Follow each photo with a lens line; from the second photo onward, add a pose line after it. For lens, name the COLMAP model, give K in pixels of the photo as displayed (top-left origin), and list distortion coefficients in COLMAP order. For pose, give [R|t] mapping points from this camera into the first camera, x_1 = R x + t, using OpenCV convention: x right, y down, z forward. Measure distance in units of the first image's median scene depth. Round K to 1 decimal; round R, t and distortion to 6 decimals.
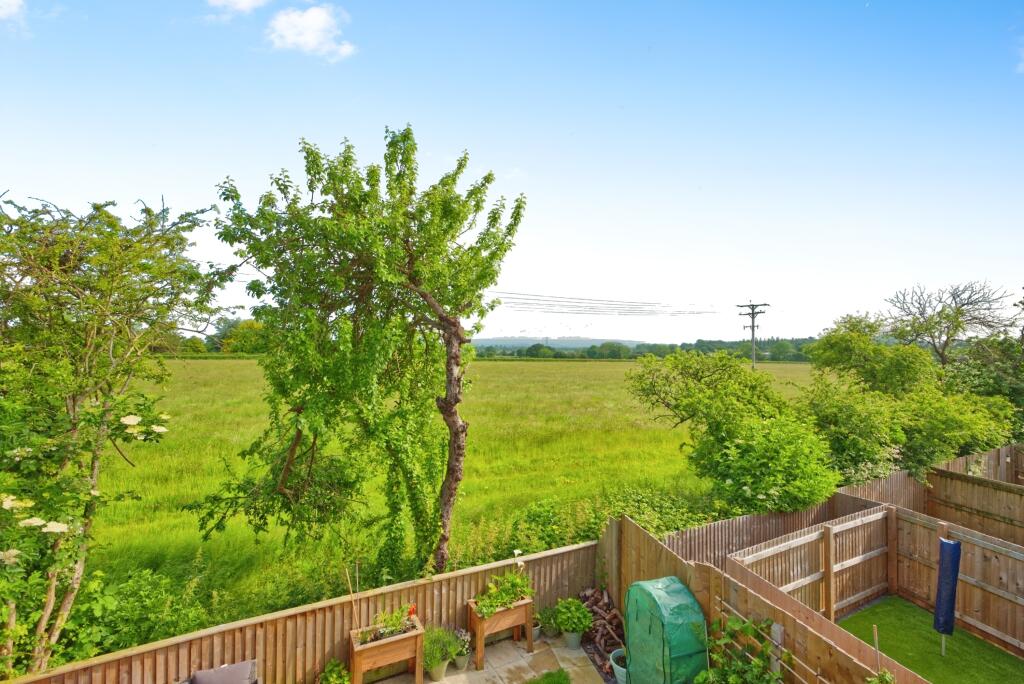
lens RADIAL K [[472.6, 0, 514.5], [0, 472.6, 325.0], [0, 0, 1]] dist [0.009505, -0.000181]
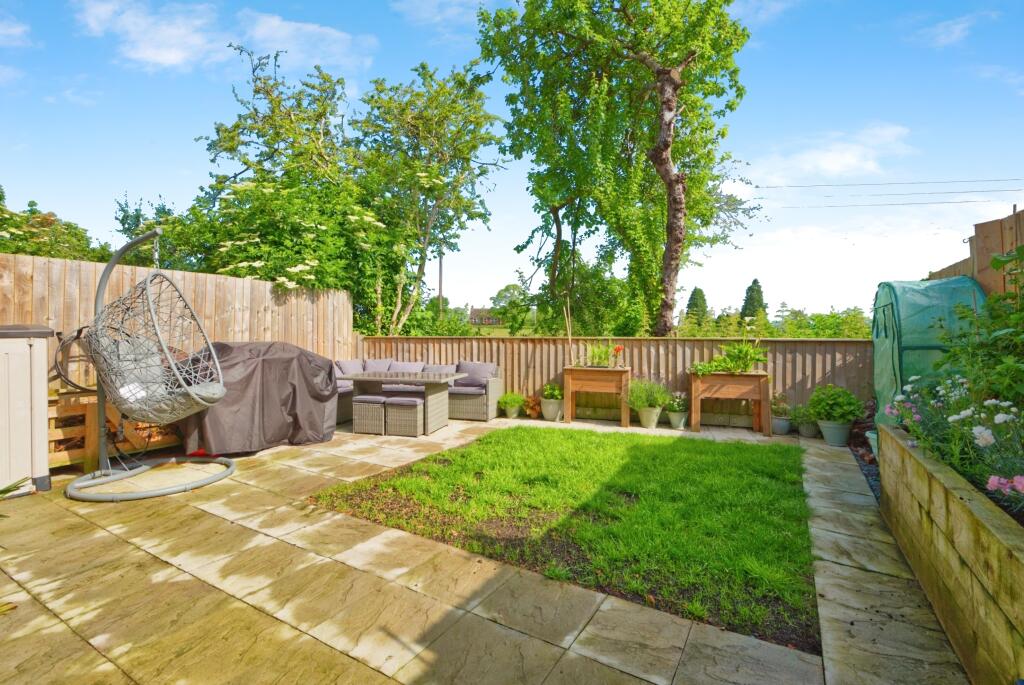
lens RADIAL K [[472.6, 0, 514.5], [0, 472.6, 325.5], [0, 0, 1]] dist [0.009505, -0.000181]
pose [[0.709570, -0.010729, -0.704554, 0.311650], [0.031939, 0.999346, 0.016948, 0.481150], [0.703911, -0.034529, 0.709448, 0.117399]]
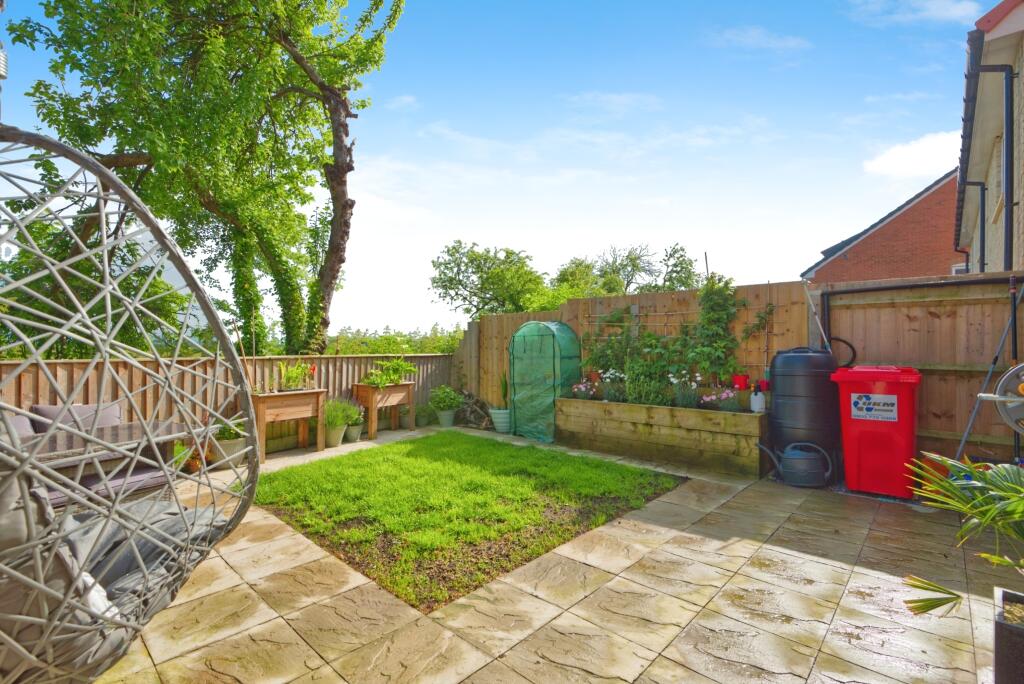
lens RADIAL K [[463.1, 0, 516.6], [0, 463.1, 349.8], [0, 0, 1]] dist [-0.001378, -0.000096]
pose [[0.836739, -0.002793, 0.547595, -0.347030], [-0.024958, 0.998753, 0.043230, 0.469438], [-0.547033, -0.049839, 0.835626, 0.011705]]
